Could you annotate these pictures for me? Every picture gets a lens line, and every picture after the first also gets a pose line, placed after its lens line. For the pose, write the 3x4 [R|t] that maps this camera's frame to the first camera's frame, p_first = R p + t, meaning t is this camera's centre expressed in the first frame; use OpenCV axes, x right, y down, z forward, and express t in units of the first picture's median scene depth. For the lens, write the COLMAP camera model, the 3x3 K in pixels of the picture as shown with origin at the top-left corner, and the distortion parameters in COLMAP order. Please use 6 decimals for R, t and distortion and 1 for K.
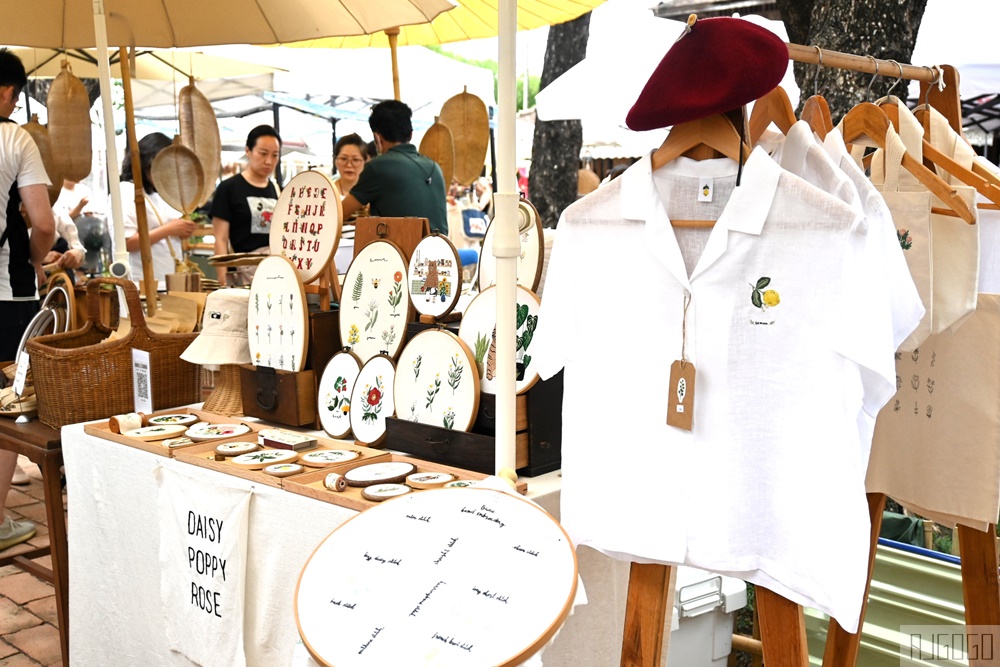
lens RADIAL K [[1126.0, 0, 499.4], [0, 1126.0, 336.1], [0, 0, 1]] dist [0.027426, 0.000000]
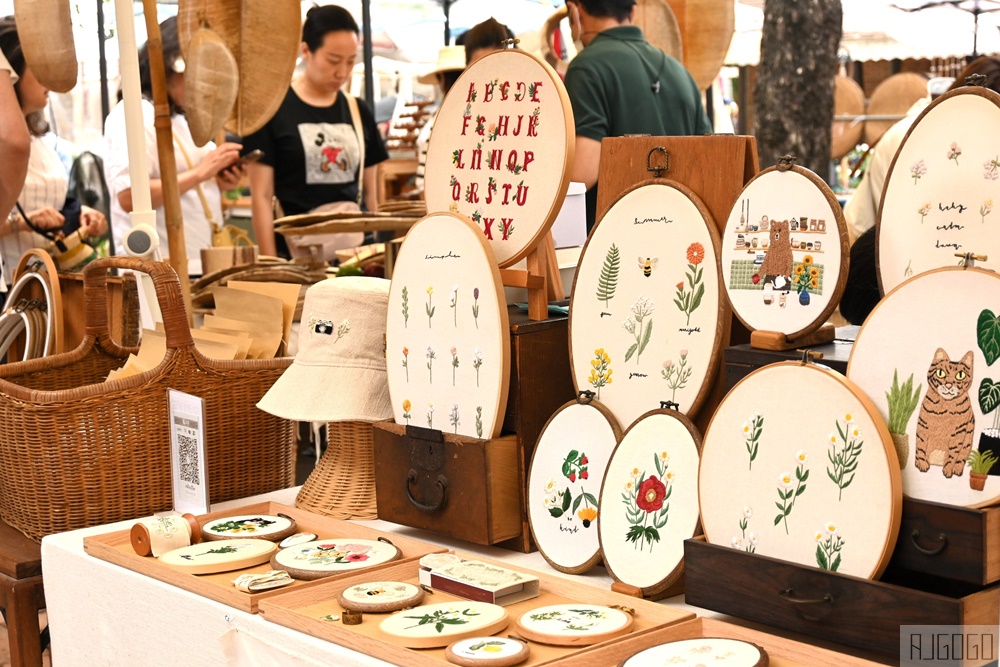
lens RADIAL K [[1604.9, 0, 500.4], [0, 1604.9, 332.1], [0, 0, 1]] dist [0.020475, 0.000000]
pose [[0.996724, -0.001125, -0.080868, -0.111760], [0.001174, 0.999999, 0.000553, -0.017248], [0.080868, -0.000646, 0.996725, 0.264991]]
